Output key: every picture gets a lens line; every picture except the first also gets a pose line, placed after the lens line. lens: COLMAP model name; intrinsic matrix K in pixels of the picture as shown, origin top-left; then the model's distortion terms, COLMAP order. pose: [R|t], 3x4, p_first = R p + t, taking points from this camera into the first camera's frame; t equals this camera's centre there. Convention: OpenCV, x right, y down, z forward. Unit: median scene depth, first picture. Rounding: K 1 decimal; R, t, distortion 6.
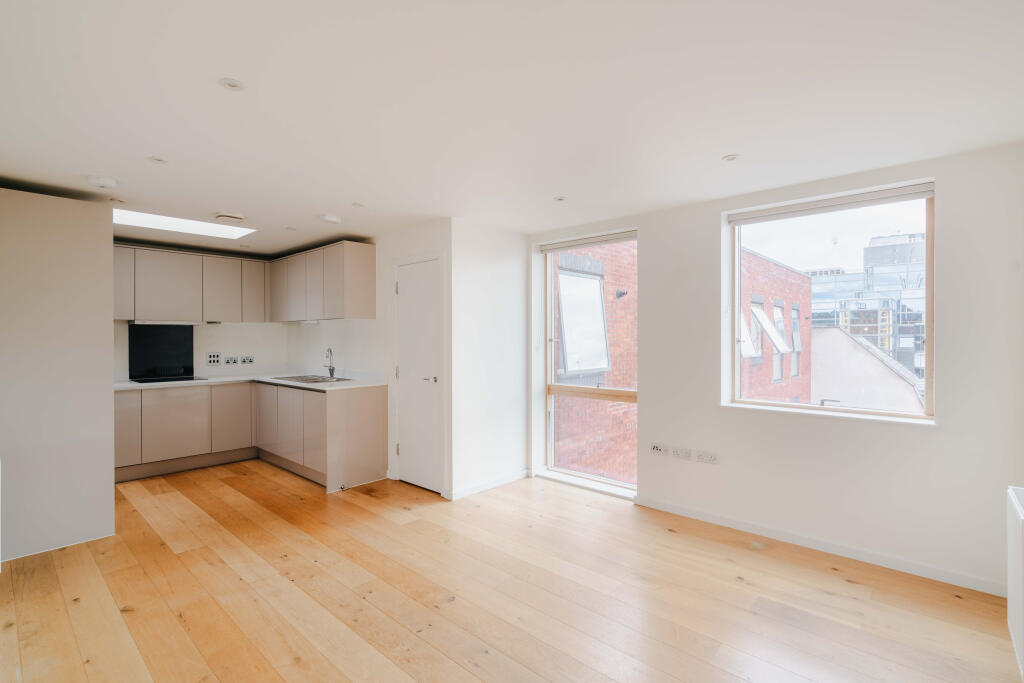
lens RADIAL K [[479.4, 0, 491.4], [0, 479.4, 339.1], [0, 0, 1]] dist [0.000539, 0.000184]
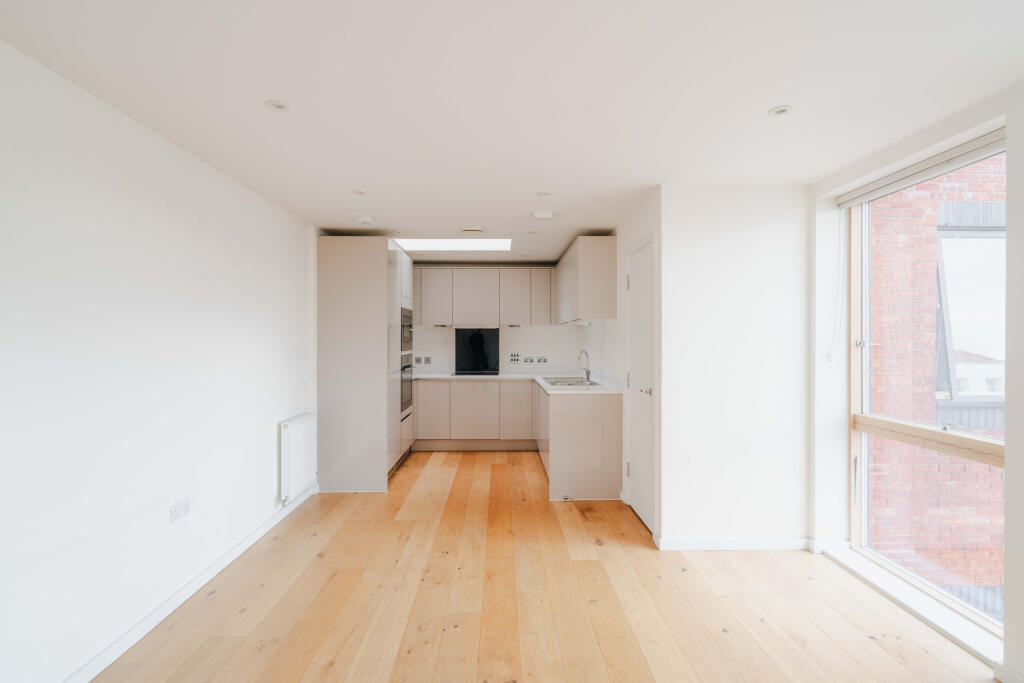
lens RADIAL K [[459.3, 0, 512.0], [0, 459.3, 341.5], [0, 0, 1]] dist [-0.002310, -0.000183]
pose [[0.707984, 0.005590, -0.706207, 0.232848], [-0.004904, 0.999983, 0.003000, -0.001008], [0.706212, 0.001339, 0.707999, 0.263253]]
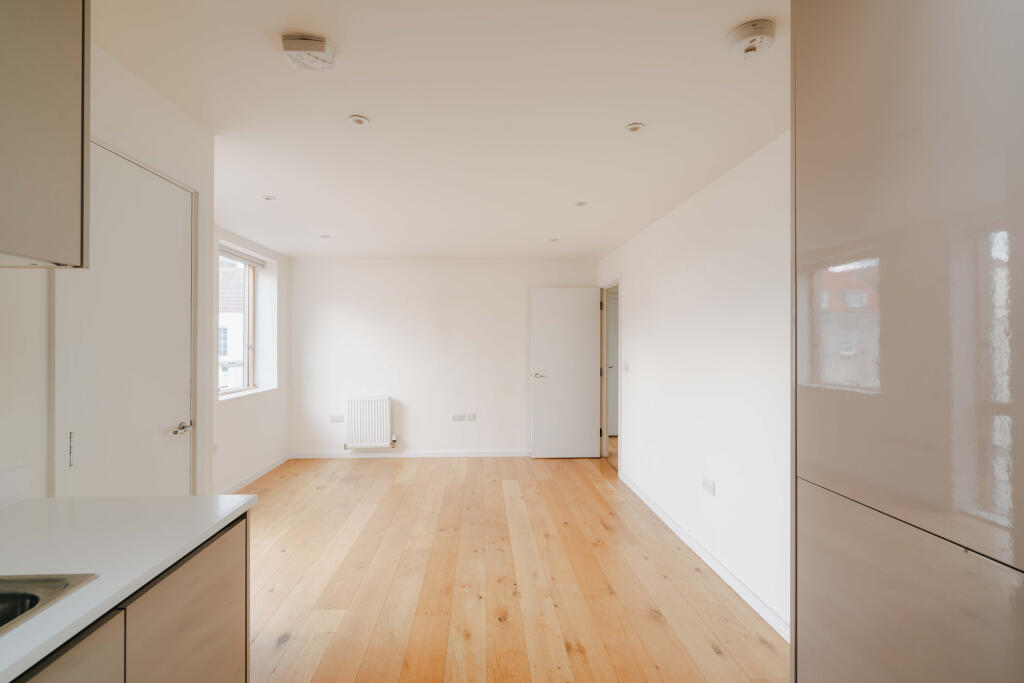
lens RADIAL K [[459.3, 0, 512.0], [0, 459.3, 341.5], [0, 0, 1]] dist [-0.002310, -0.000183]
pose [[-0.739020, 0.008848, 0.673626, -0.623200], [0.005337, 0.999959, -0.007279, -0.000001], [-0.673663, -0.001784, -0.739037, 1.007380]]
